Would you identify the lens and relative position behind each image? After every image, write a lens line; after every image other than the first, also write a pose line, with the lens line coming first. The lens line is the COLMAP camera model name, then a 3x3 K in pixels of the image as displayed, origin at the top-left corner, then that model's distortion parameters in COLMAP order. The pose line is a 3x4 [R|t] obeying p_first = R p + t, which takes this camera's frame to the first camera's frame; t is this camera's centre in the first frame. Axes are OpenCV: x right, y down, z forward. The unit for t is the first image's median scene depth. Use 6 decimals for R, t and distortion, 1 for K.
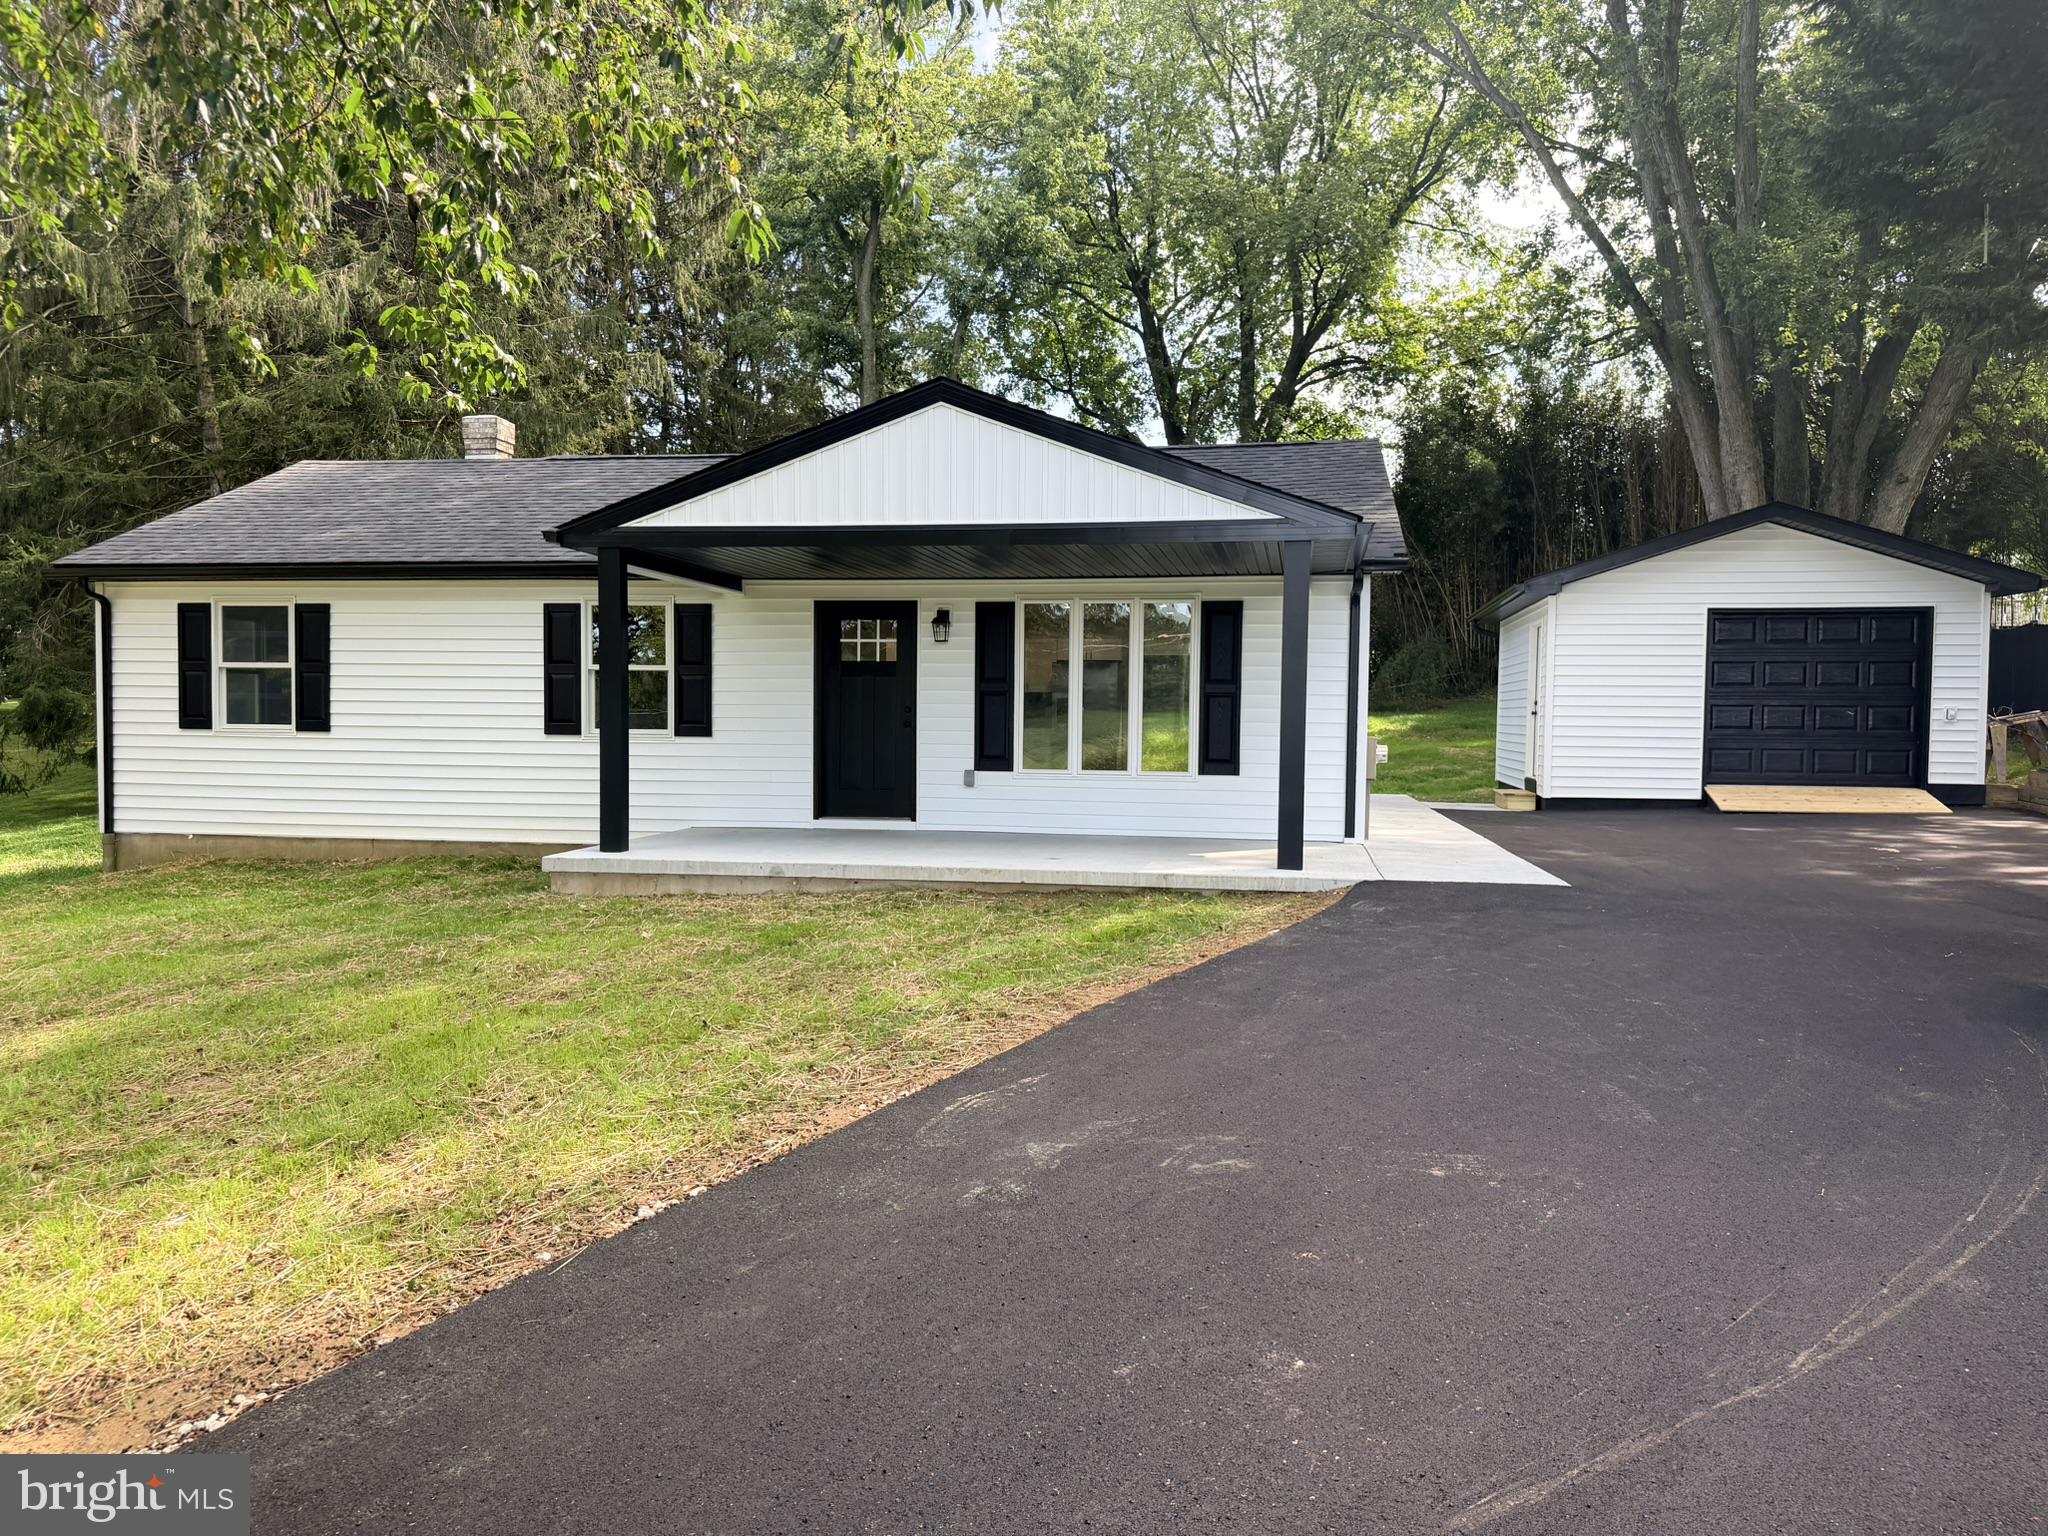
lens RADIAL K [[1440.3, 0, 1026.1], [0, 1440.3, 772.5], [0, 0, 1]] dist [0.047238, -0.055271]
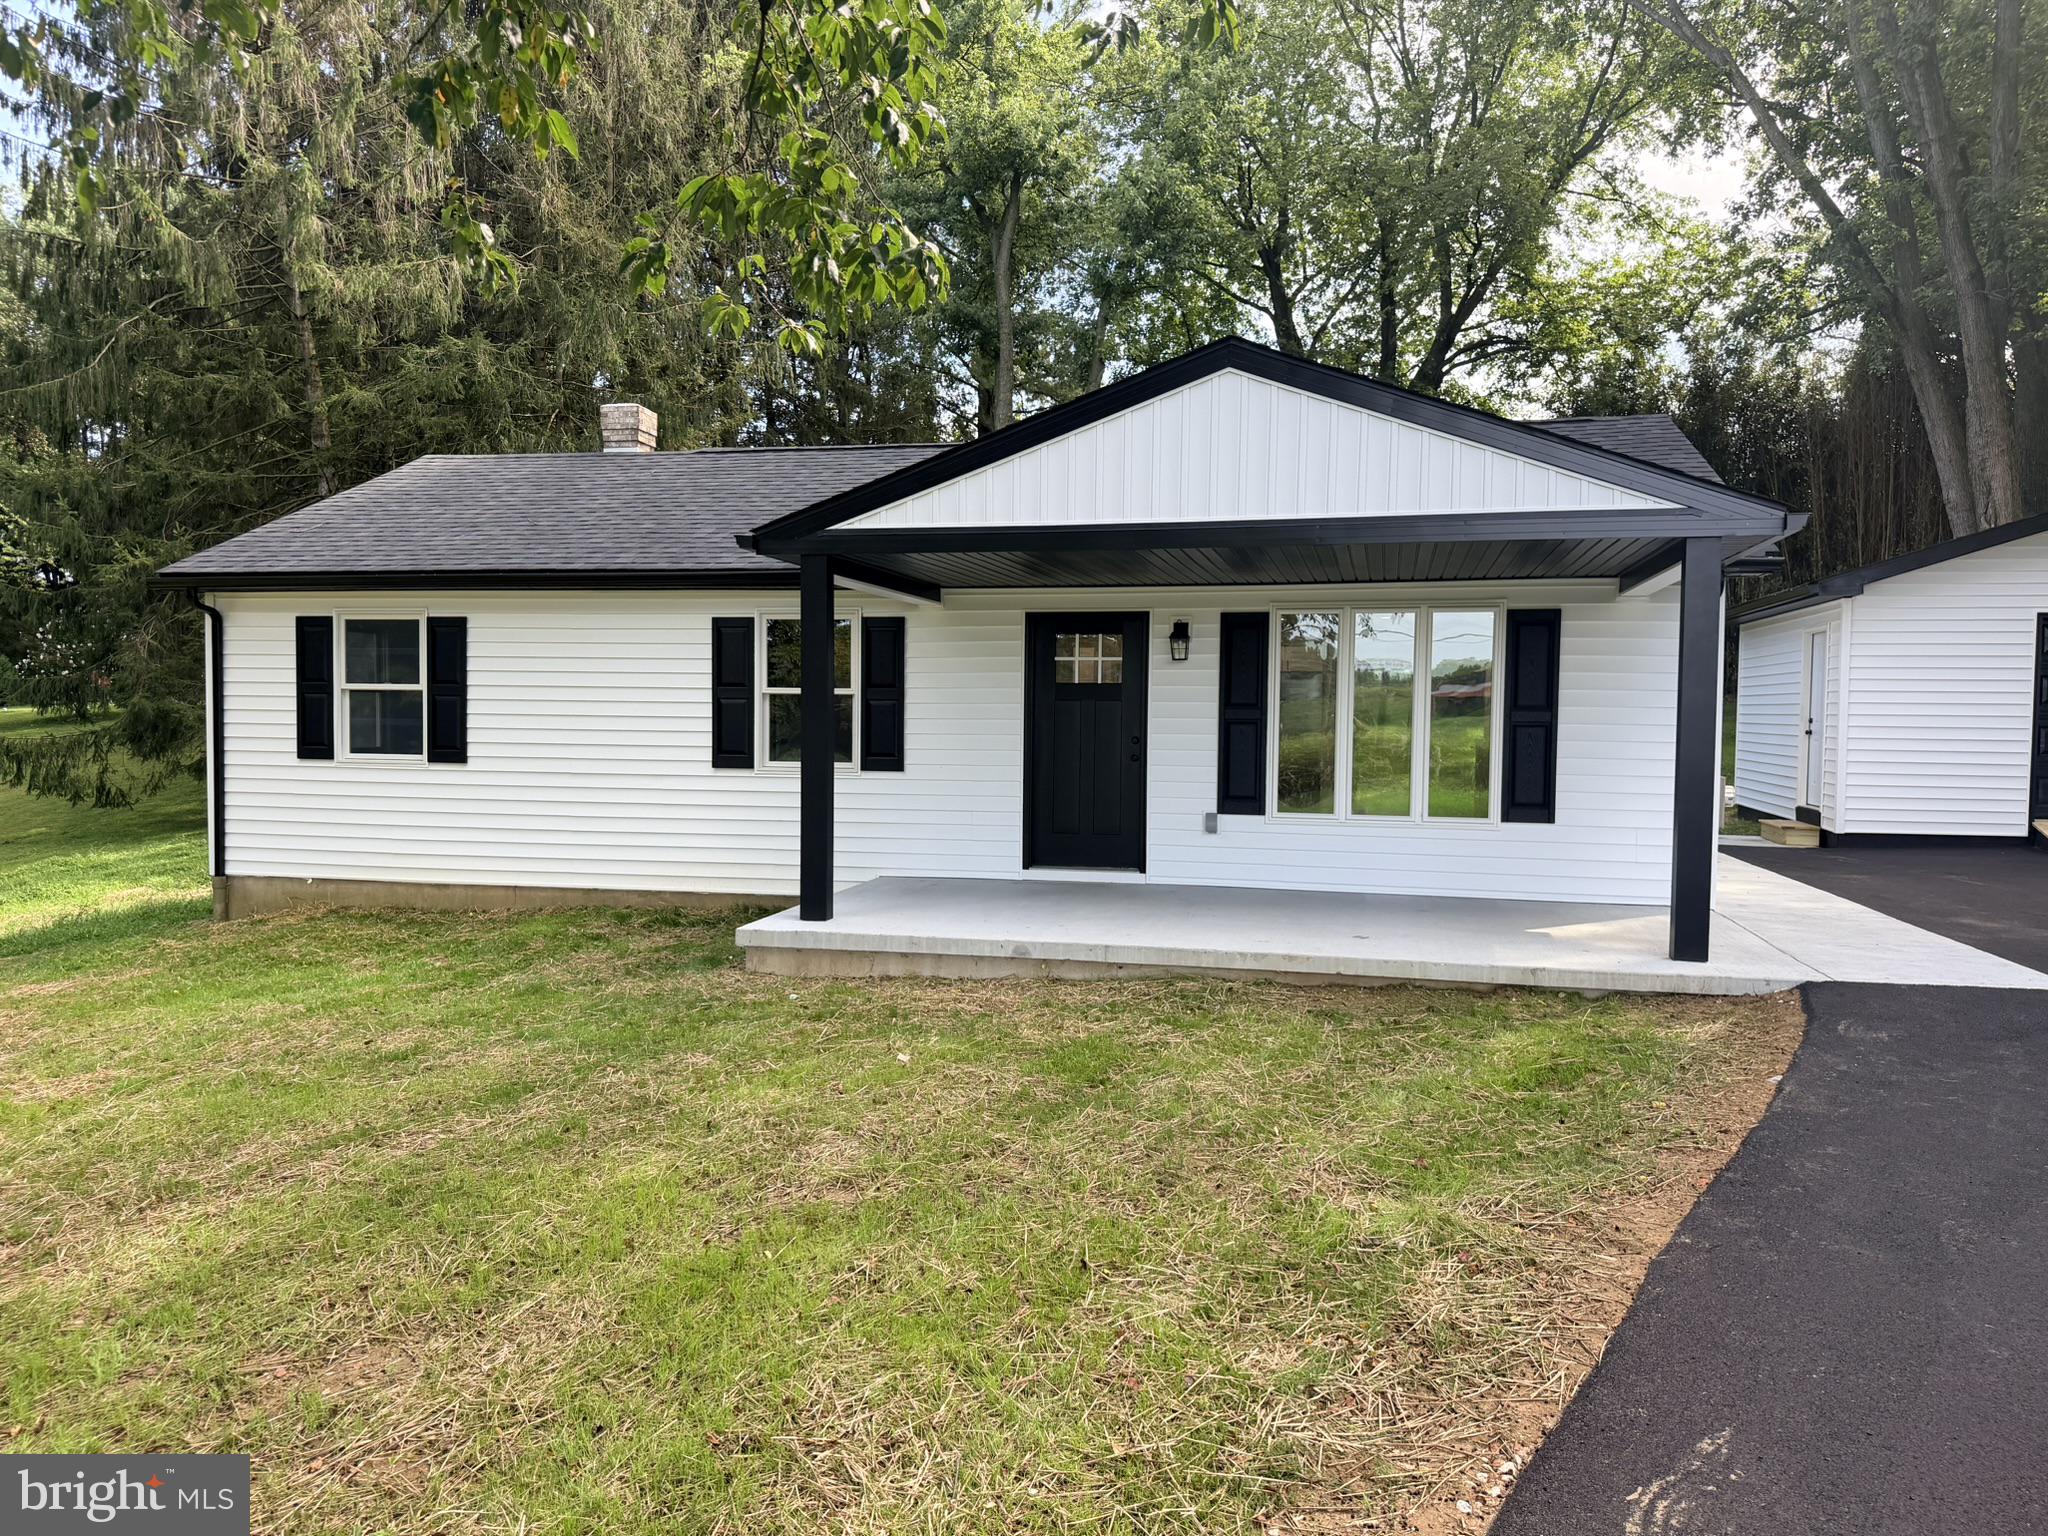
lens RADIAL K [[1440.3, 0, 1029.9], [0, 1440.3, 765.2], [0, 0, 1]] dist [0.047238, -0.055271]
pose [[0.998772, 0.001828, -0.049508, -0.076229], [-0.001855, 0.999998, -0.000506, -0.021261], [0.049507, 0.000597, 0.998774, 0.113279]]
